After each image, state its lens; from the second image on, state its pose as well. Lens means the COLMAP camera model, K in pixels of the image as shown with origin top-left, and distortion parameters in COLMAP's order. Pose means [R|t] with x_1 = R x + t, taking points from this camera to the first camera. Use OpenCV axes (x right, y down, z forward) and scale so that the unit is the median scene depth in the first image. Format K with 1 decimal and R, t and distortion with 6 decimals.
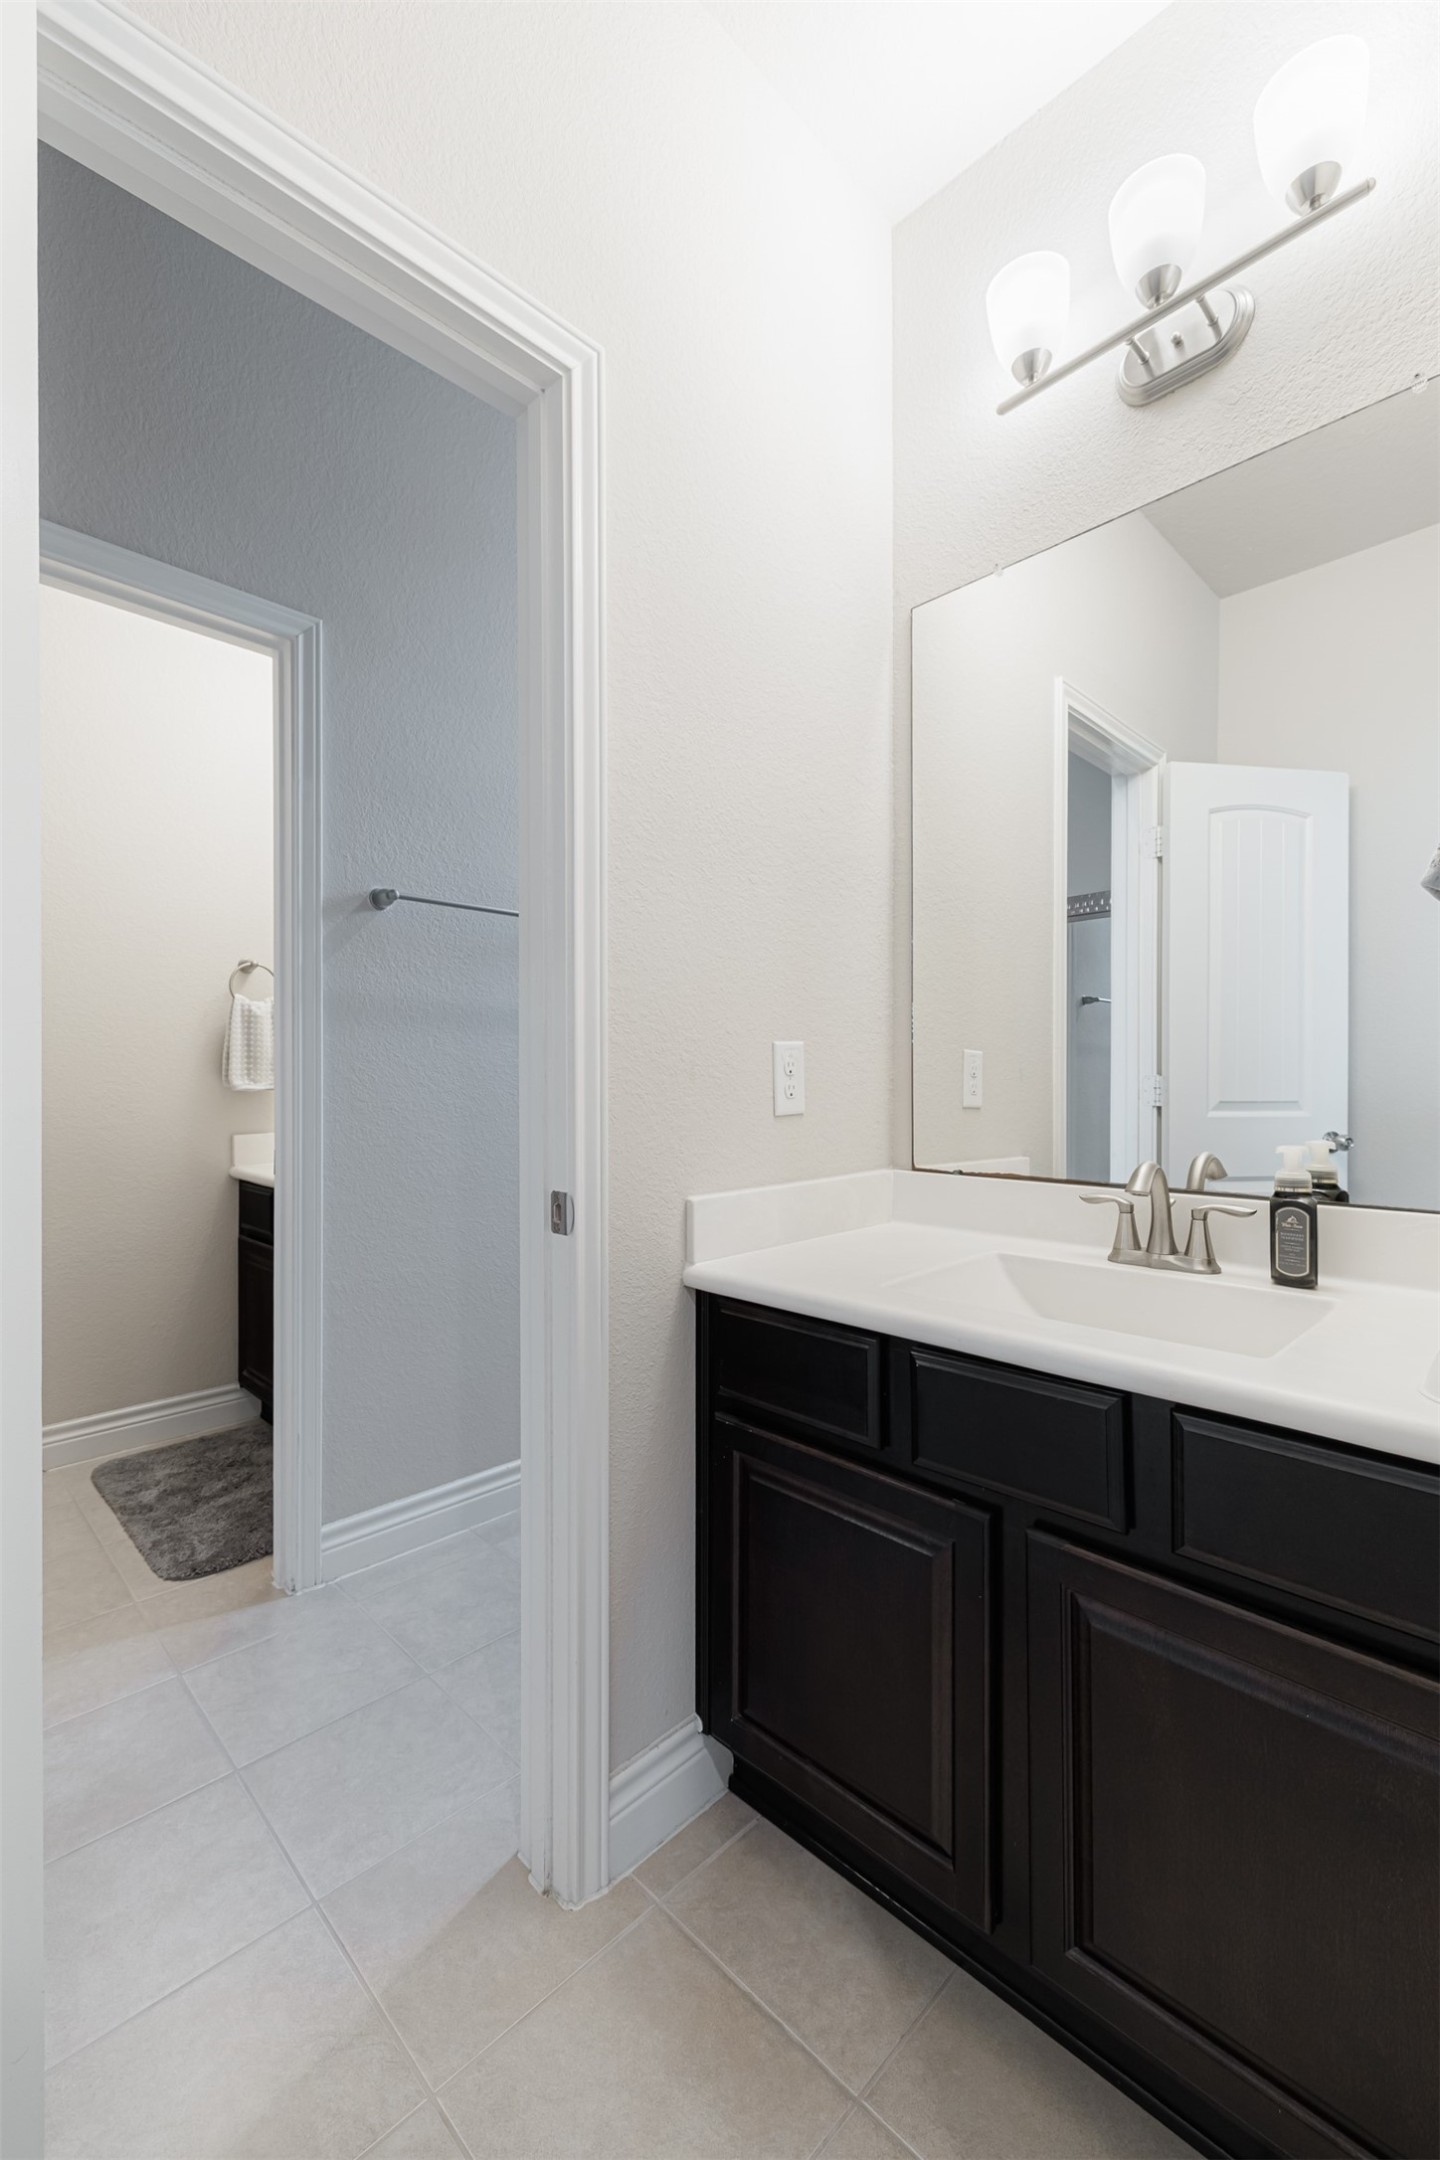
lens RADIAL K [[908.9, 0, 720.0], [0, 908.9, 1080.0], [0, 0, 1]] dist [0.041536, -0.000074]
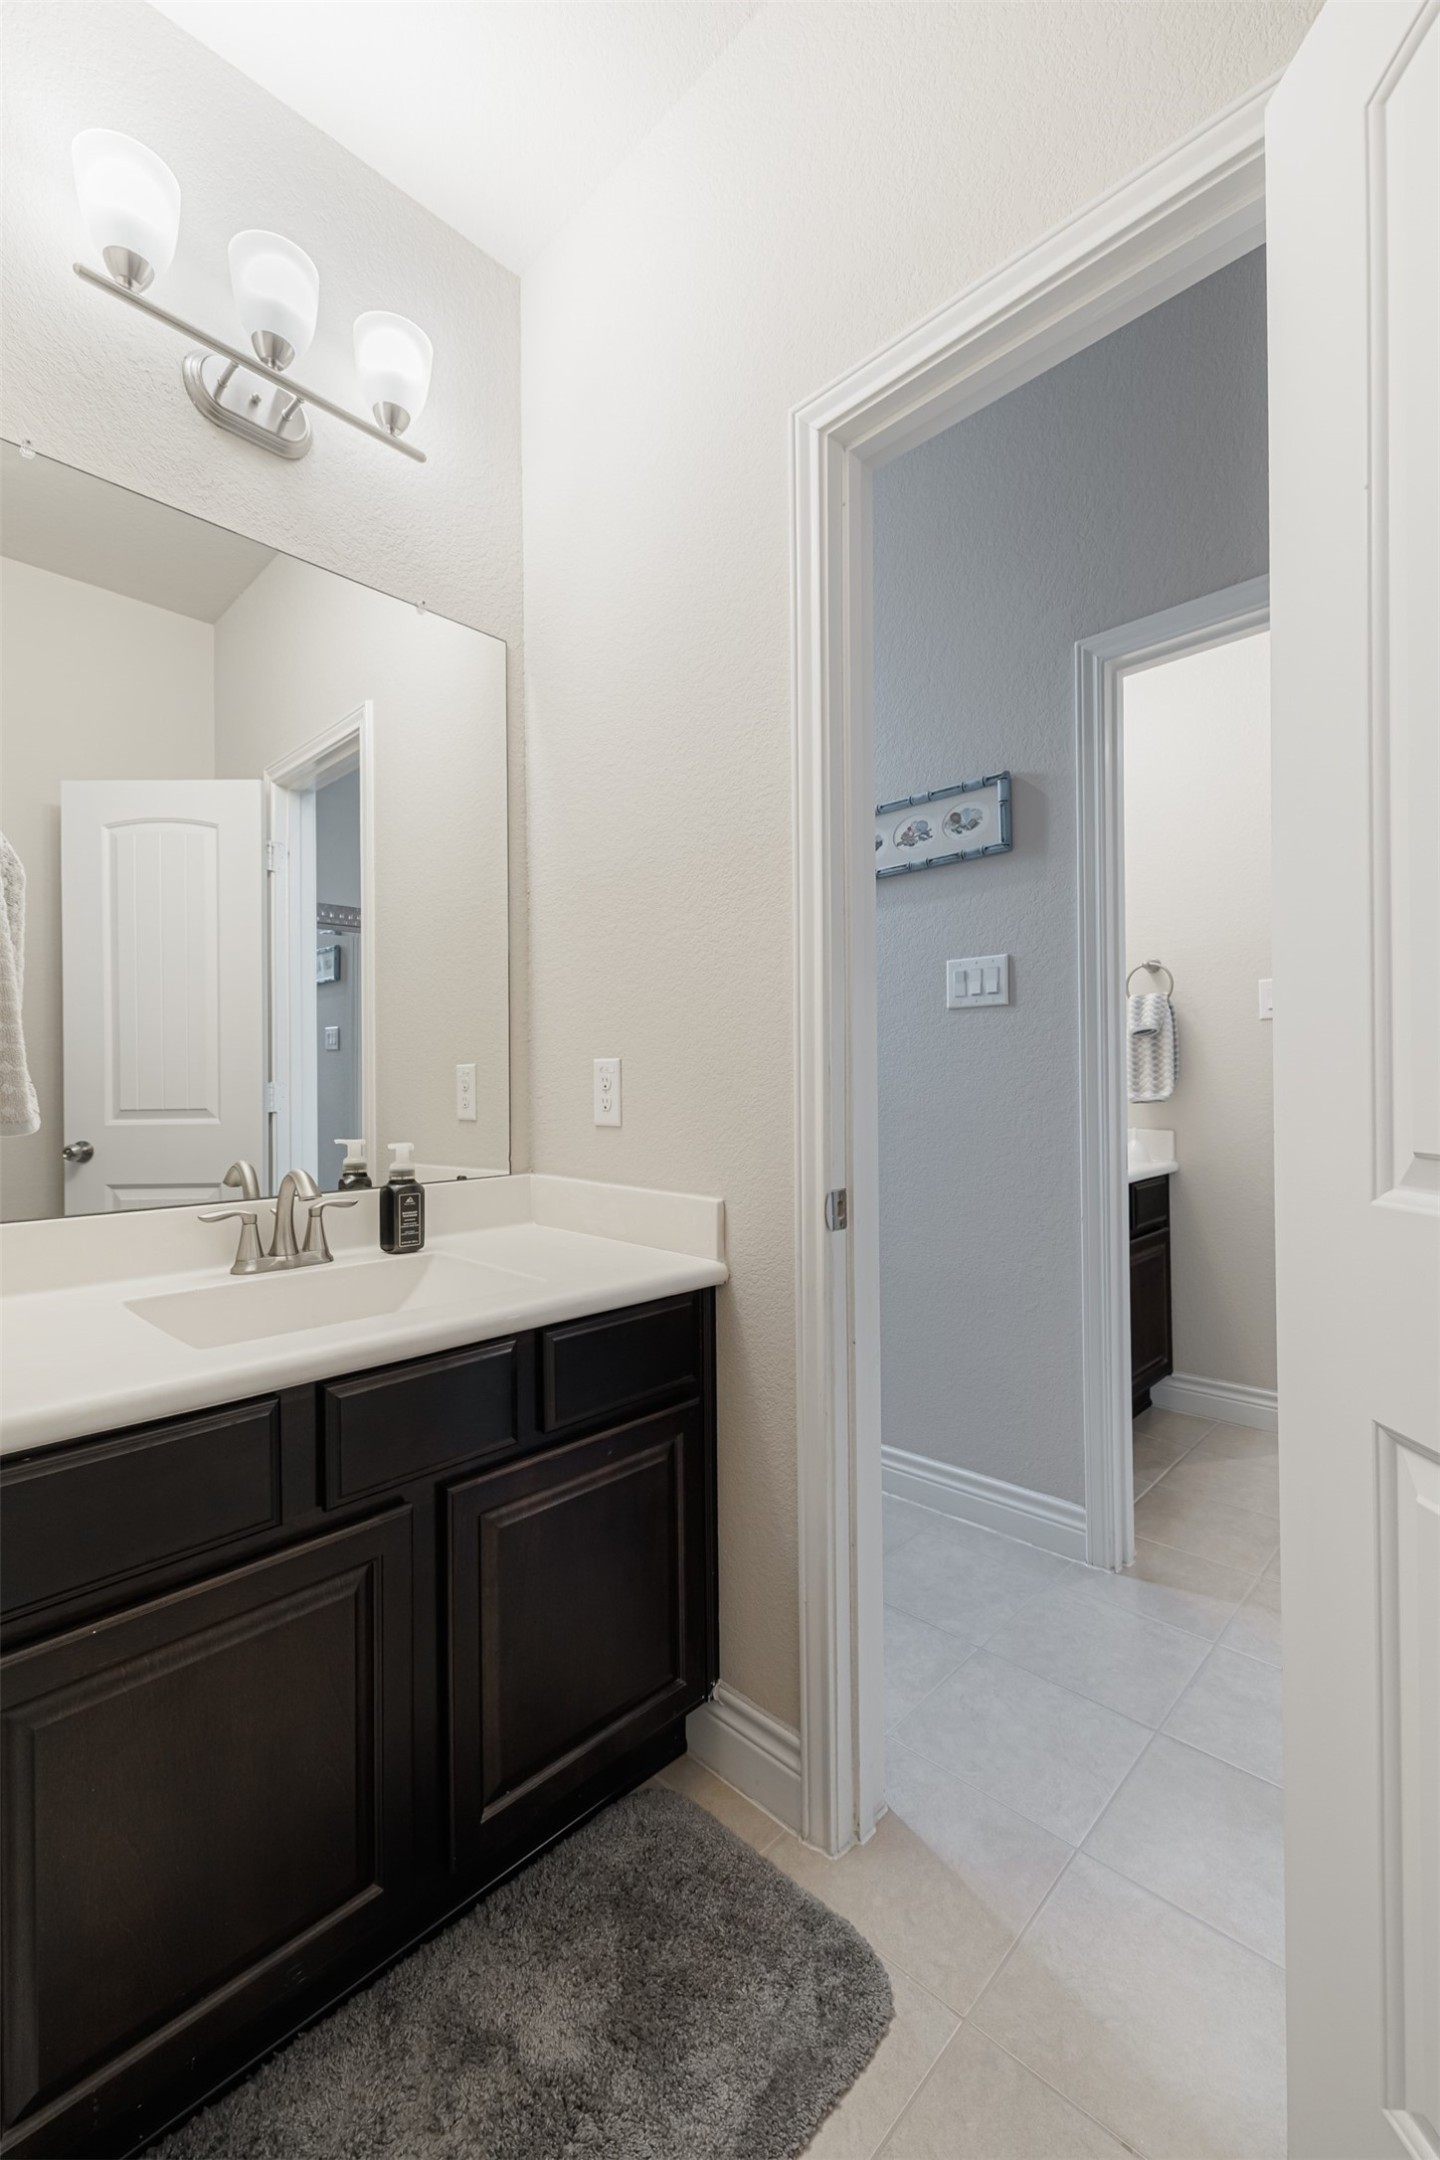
lens RADIAL K [[896.4, 0, 713.6], [0, 896.4, 1089.9], [0, 0, 1]] dist [0.012917, -0.004468]
pose [[-0.026120, 0.000876, 0.999658, -0.630858], [-0.004009, 0.999991, -0.000981, -0.003333], [-0.999651, -0.004033, -0.026116, 0.574980]]
